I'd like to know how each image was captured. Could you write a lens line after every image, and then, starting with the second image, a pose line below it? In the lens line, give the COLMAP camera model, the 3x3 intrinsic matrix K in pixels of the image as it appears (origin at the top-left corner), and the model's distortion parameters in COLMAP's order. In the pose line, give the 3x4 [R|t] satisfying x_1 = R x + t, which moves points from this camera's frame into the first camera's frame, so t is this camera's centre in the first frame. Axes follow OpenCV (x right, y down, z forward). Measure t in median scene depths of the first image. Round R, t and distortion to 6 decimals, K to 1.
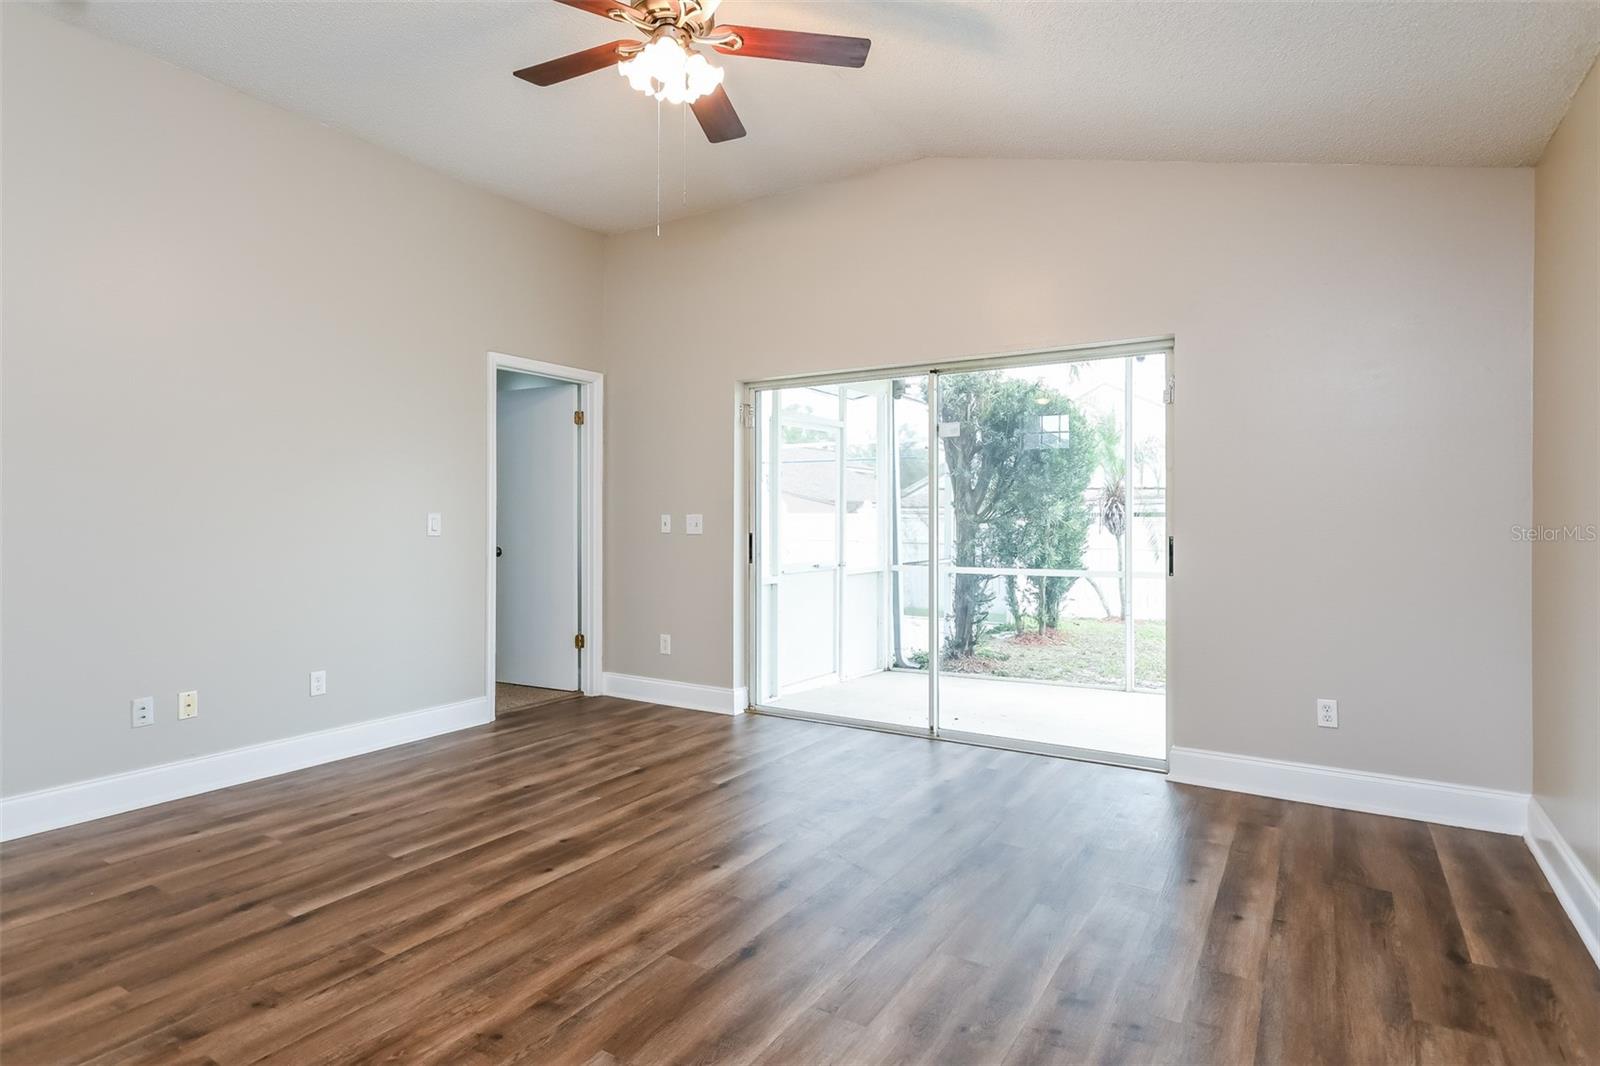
lens RADIAL K [[831.8, 0, 802.6], [0, 831.8, 518.9], [0, 0, 1]] dist [0.016178, 0.000298]
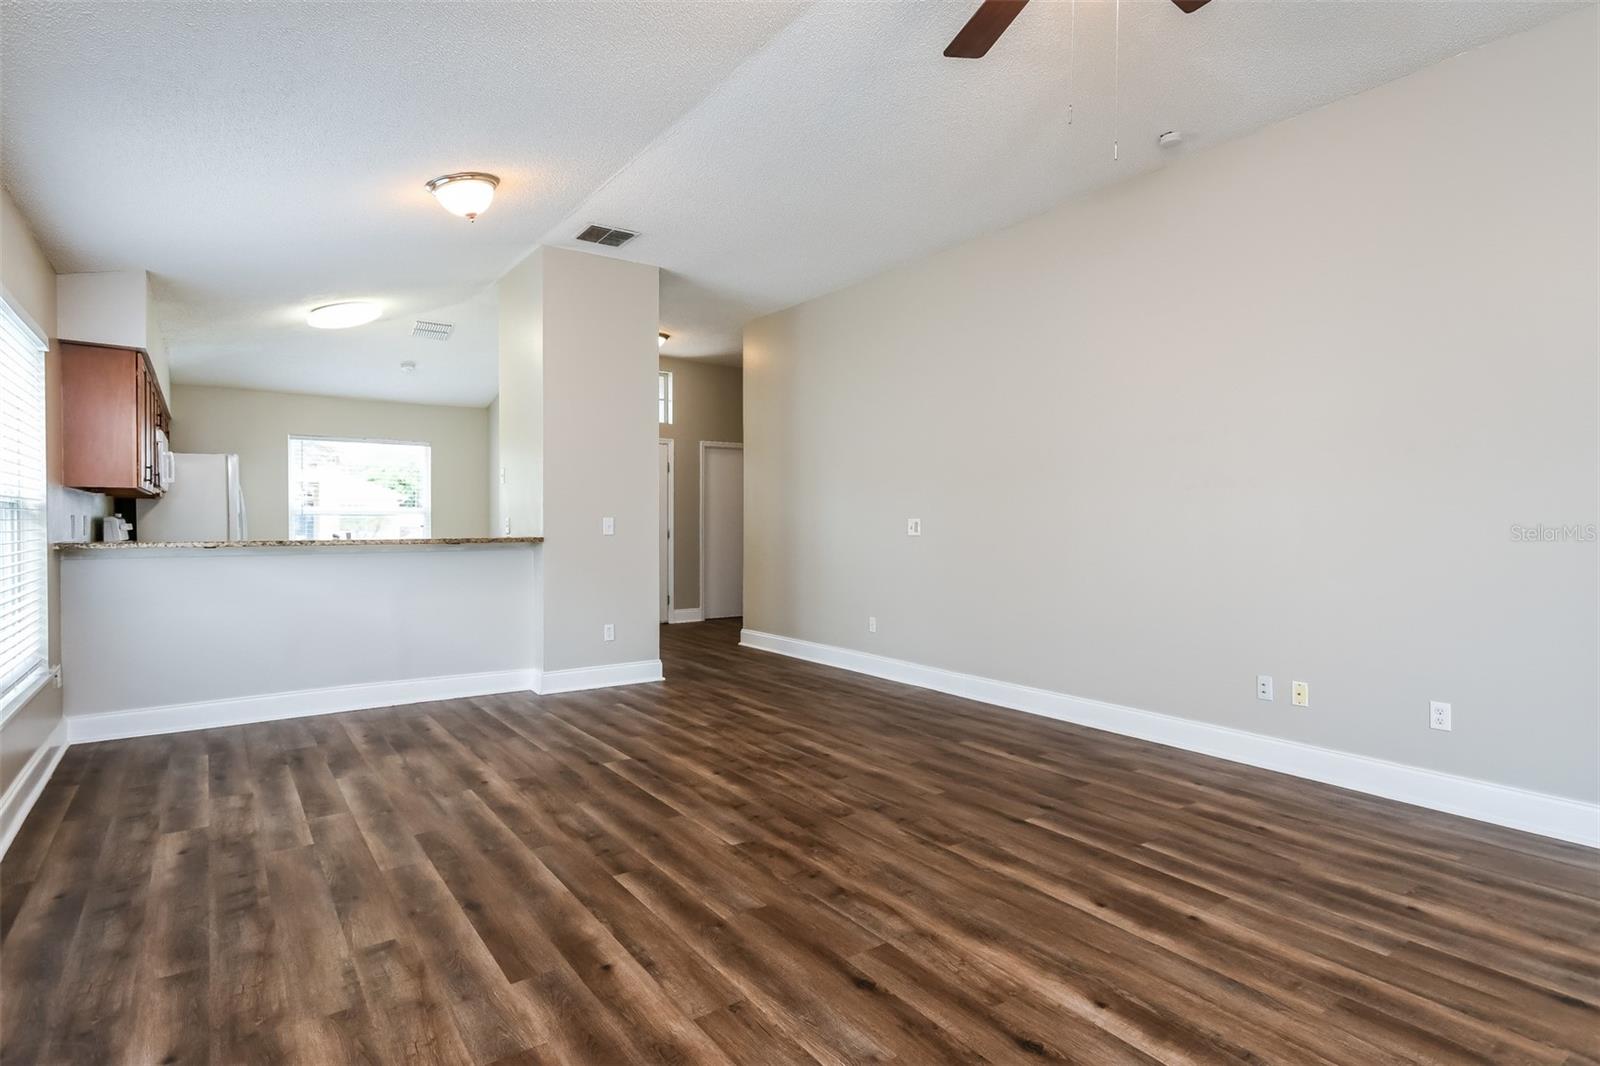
lens RADIAL K [[831.8, 0, 808.1], [0, 831.8, 533.4], [0, 0, 1]] dist [0.016178, 0.000298]
pose [[-0.382097, 0.009416, -0.924074, 0.677509], [-0.002035, 0.999937, 0.011030, 0.002285], [0.924120, 0.006095, -0.382054, 1.070589]]
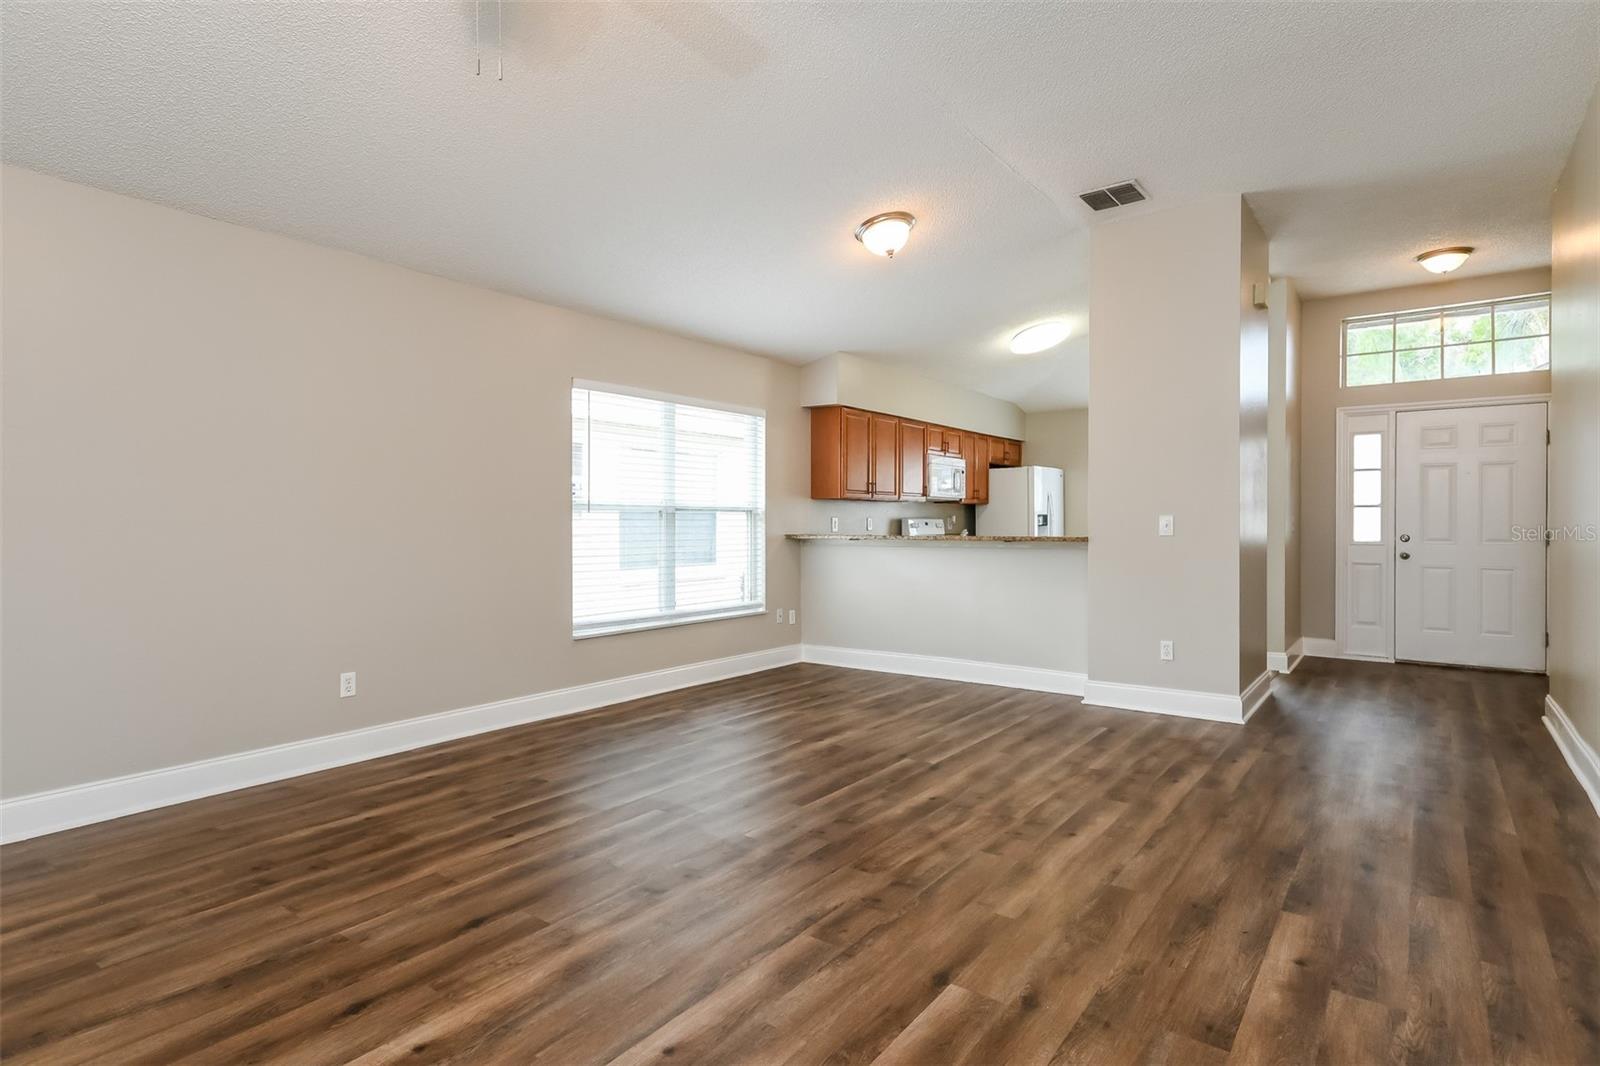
lens RADIAL K [[831.8, 0, 798.5], [0, 831.8, 536.7], [0, 0, 1]] dist [0.016178, 0.000298]
pose [[-0.996377, -0.004025, 0.084956, -0.469008], [-0.002528, 0.999840, 0.017723, 0.002110], [-0.085014, 0.017444, -0.996227, 1.673552]]
